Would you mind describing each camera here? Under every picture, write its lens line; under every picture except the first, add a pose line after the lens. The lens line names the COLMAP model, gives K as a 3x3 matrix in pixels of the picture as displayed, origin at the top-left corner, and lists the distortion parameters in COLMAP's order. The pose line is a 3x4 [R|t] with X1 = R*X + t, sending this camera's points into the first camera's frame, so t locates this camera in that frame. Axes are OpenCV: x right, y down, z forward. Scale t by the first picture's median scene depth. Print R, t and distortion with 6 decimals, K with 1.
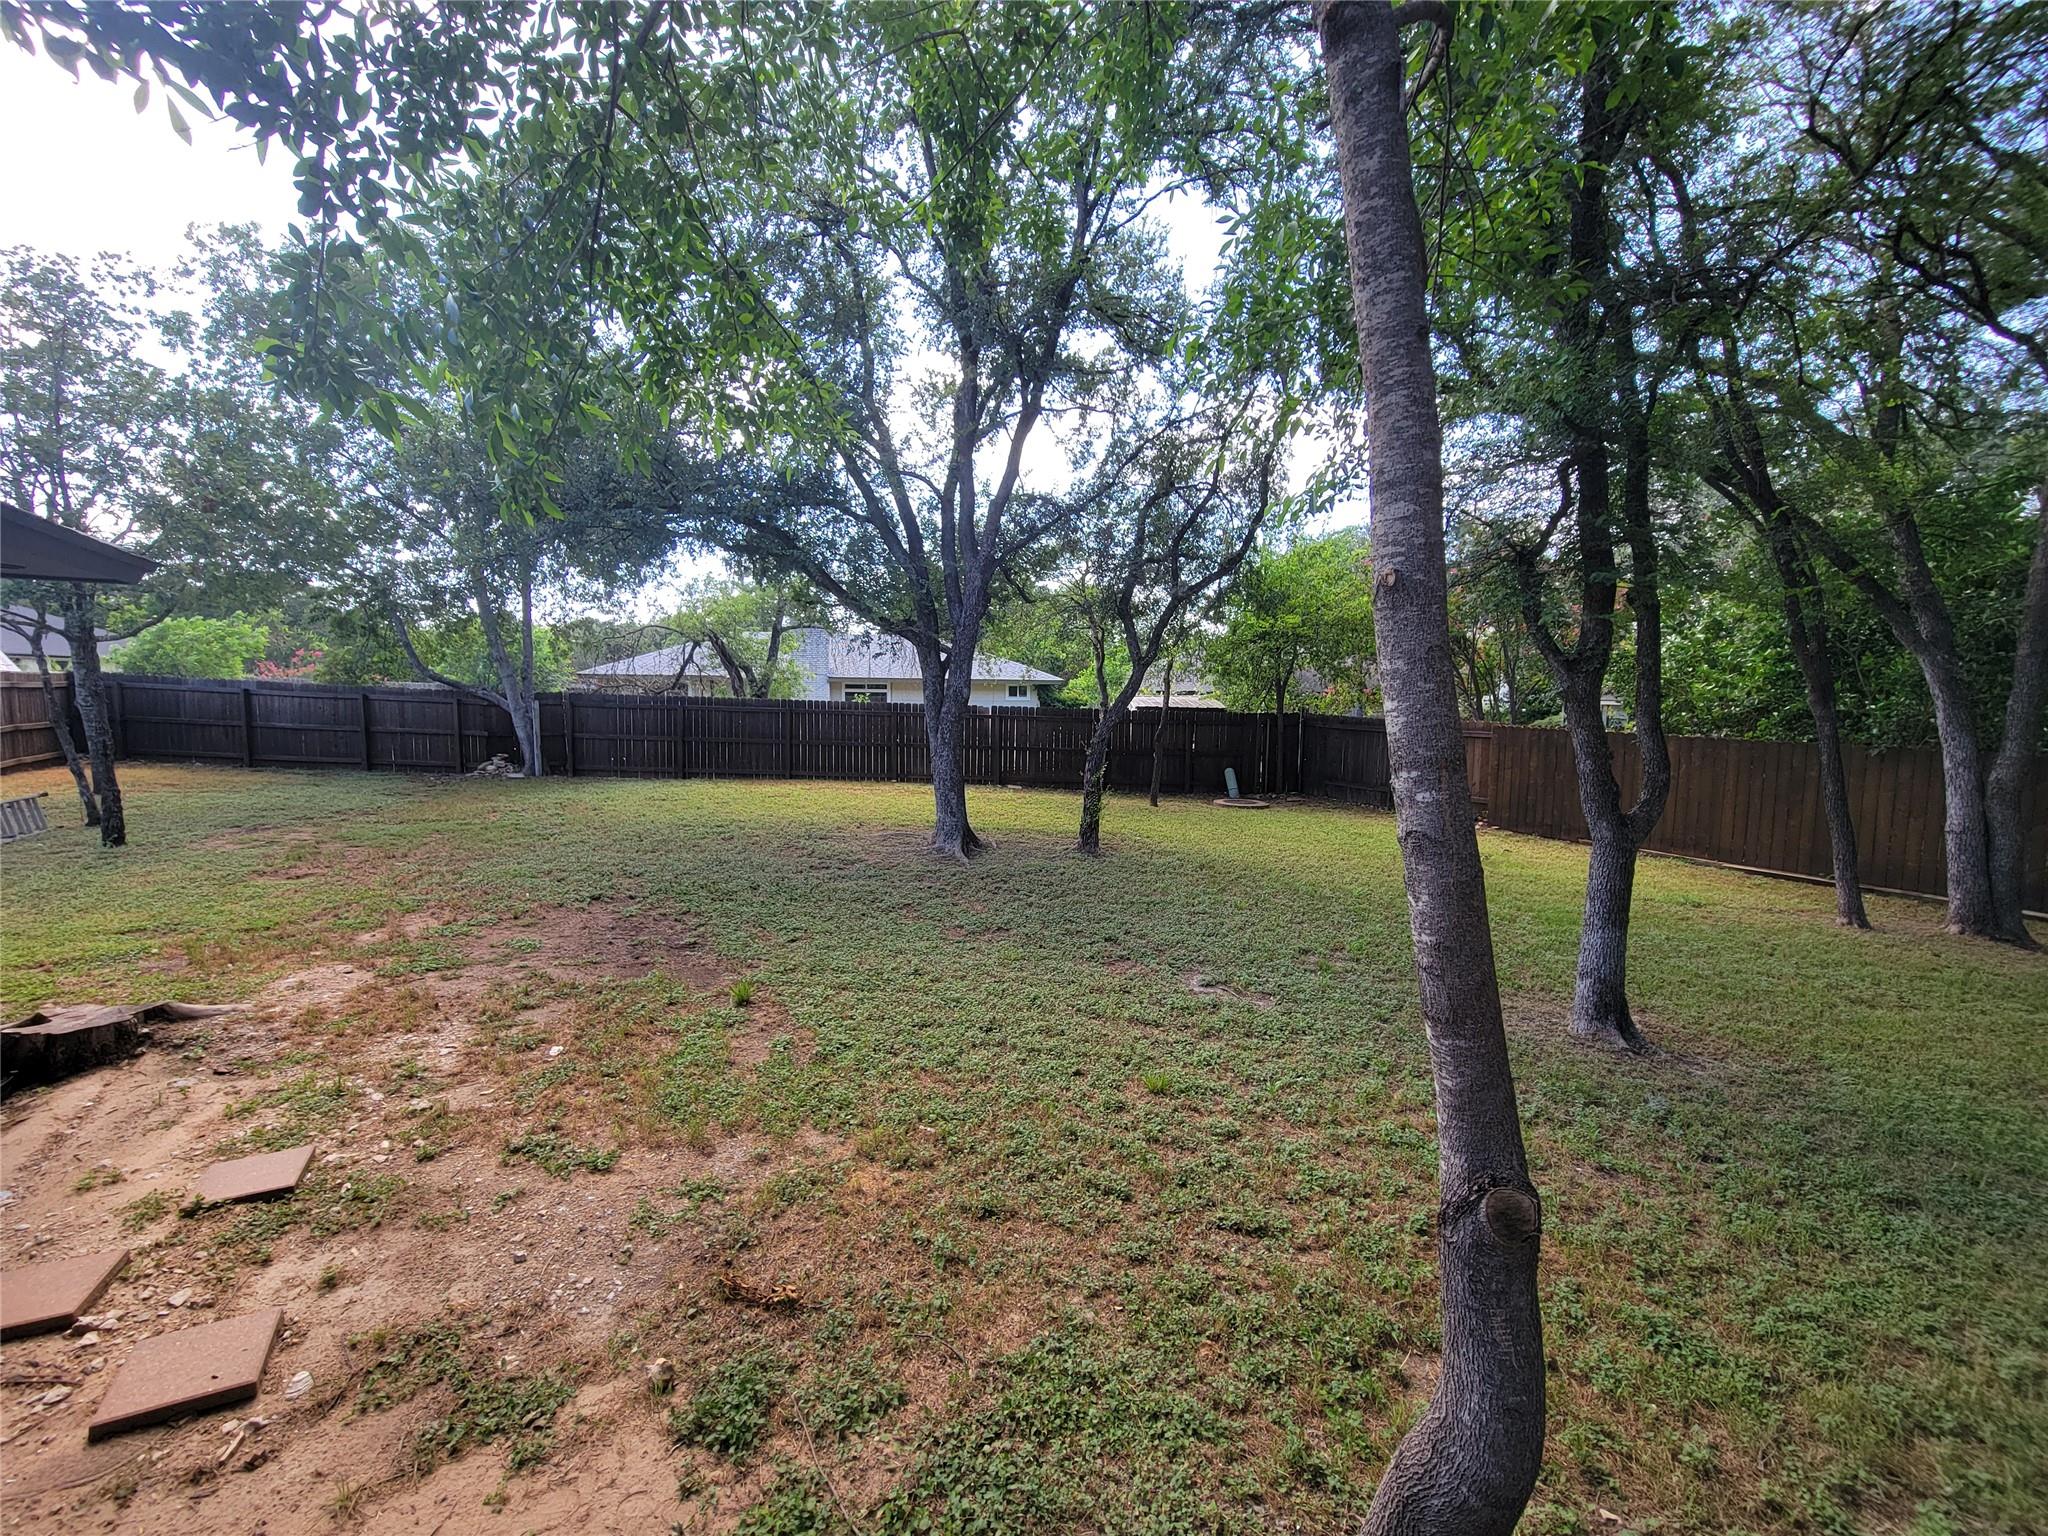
lens RADIAL K [[813.9, 0, 1019.3], [0, 813.9, 741.1], [0, 0, 1]] dist [0.001979, 0.000163]
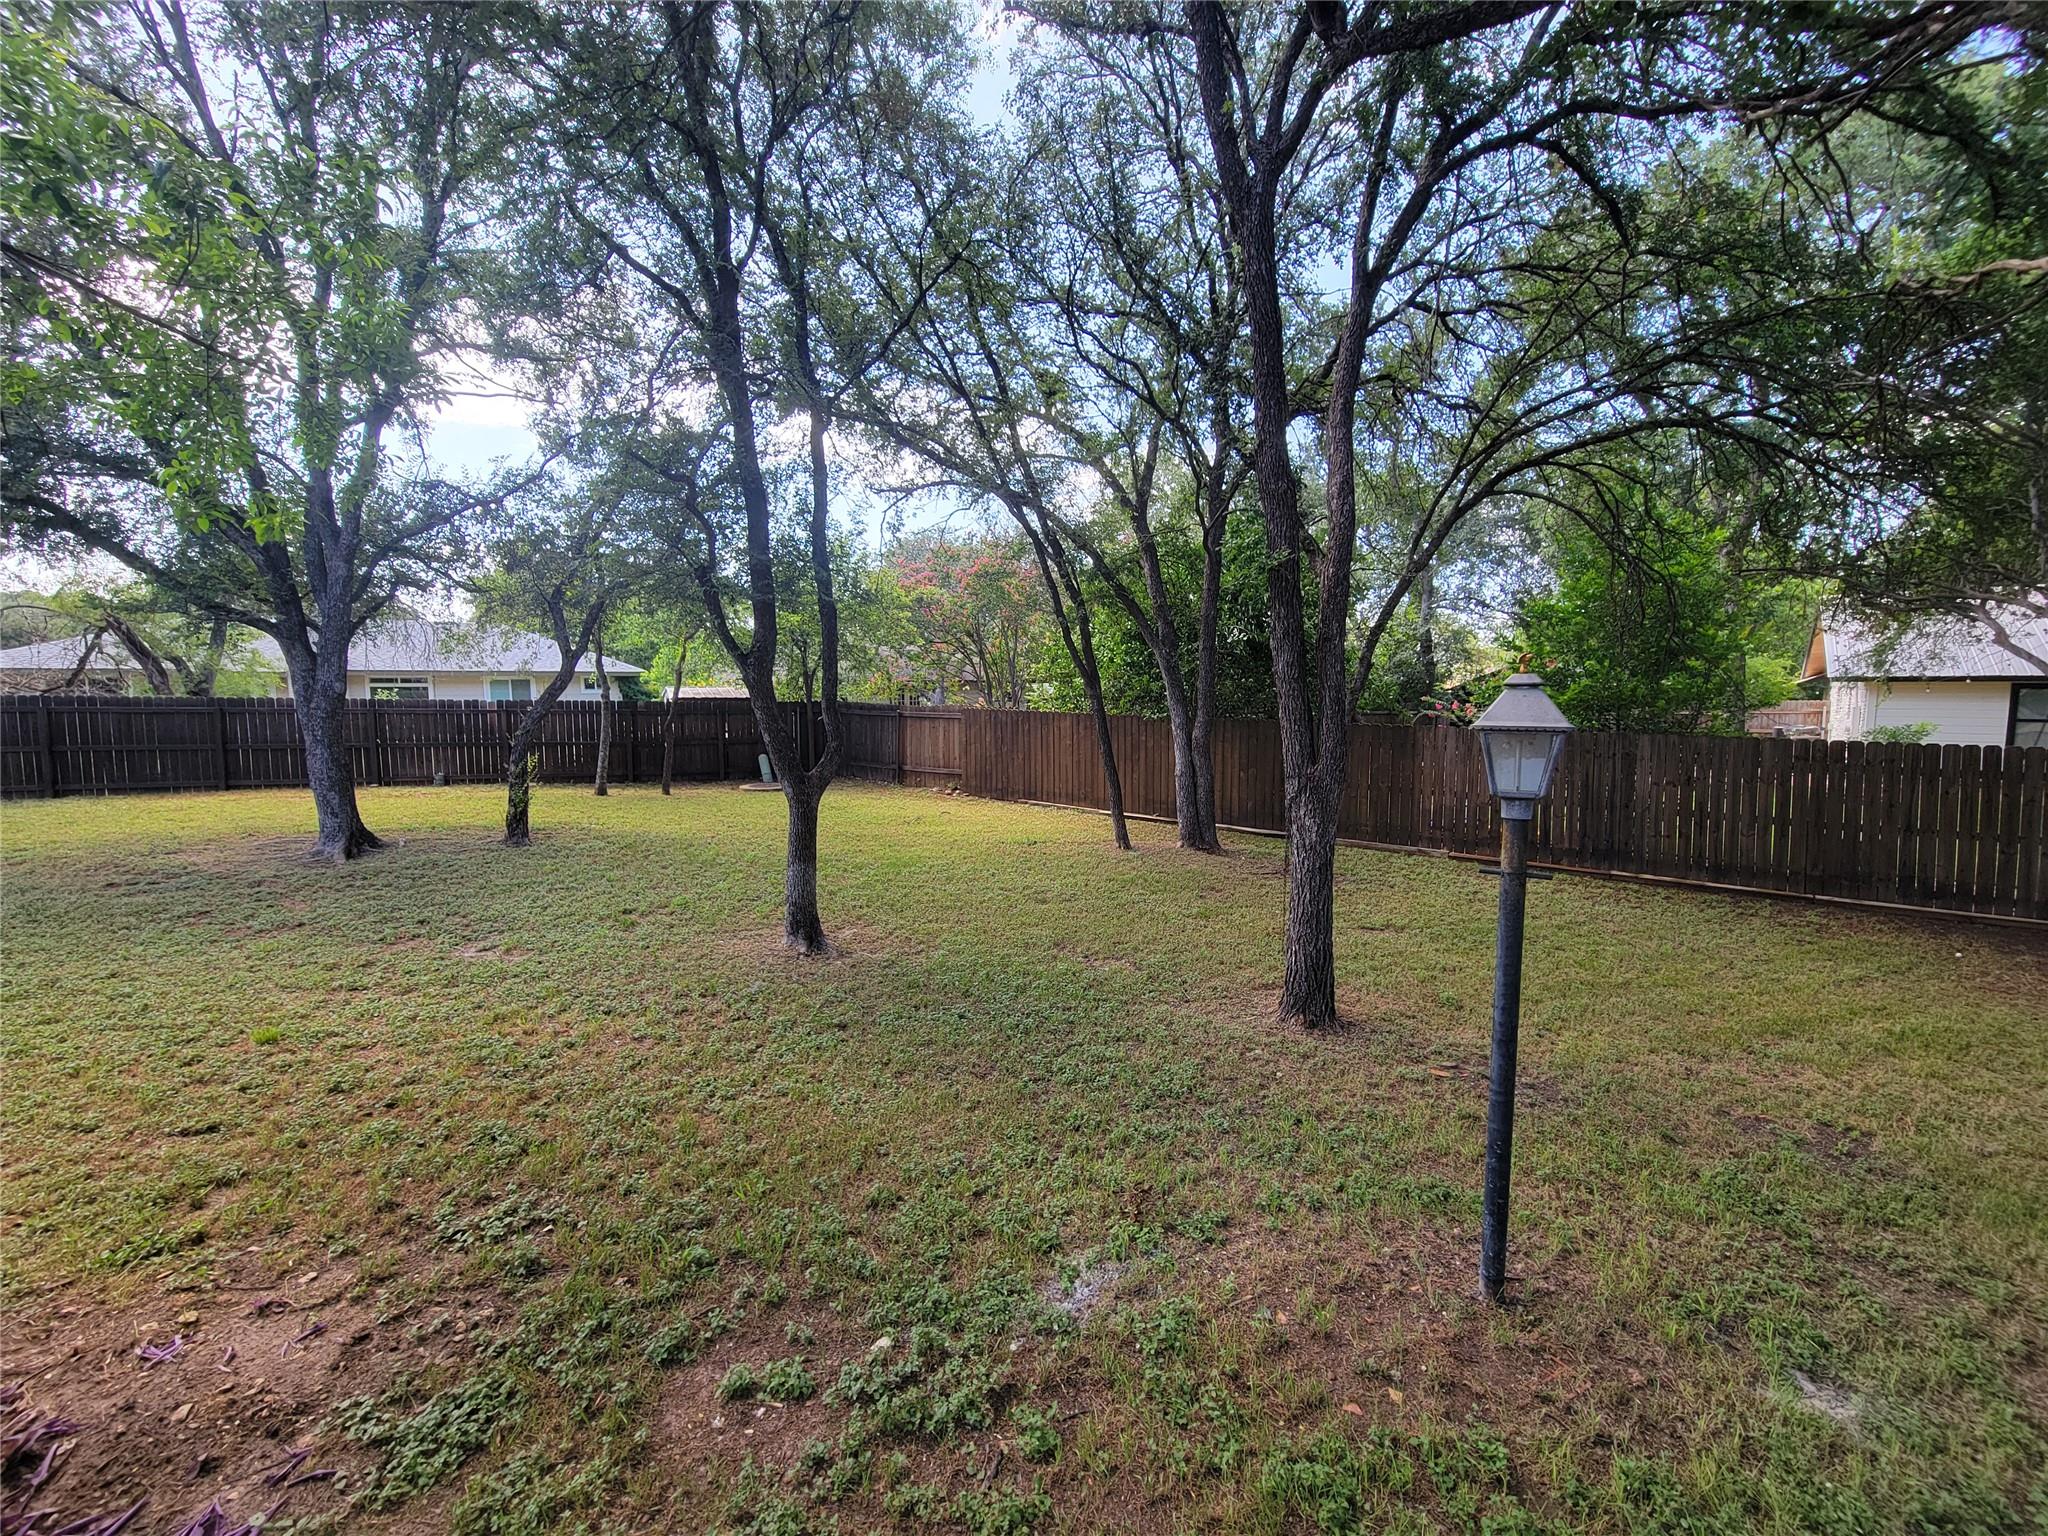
lens RADIAL K [[813.9, 0, 1019.3], [0, 813.9, 741.1], [0, 0, 1]] dist [0.001979, 0.000163]
pose [[0.929351, -0.038536, 0.367181, 0.292815], [0.034174, 0.999247, 0.018376, 0.013126], [-0.367612, -0.004530, 0.929968, -0.160766]]
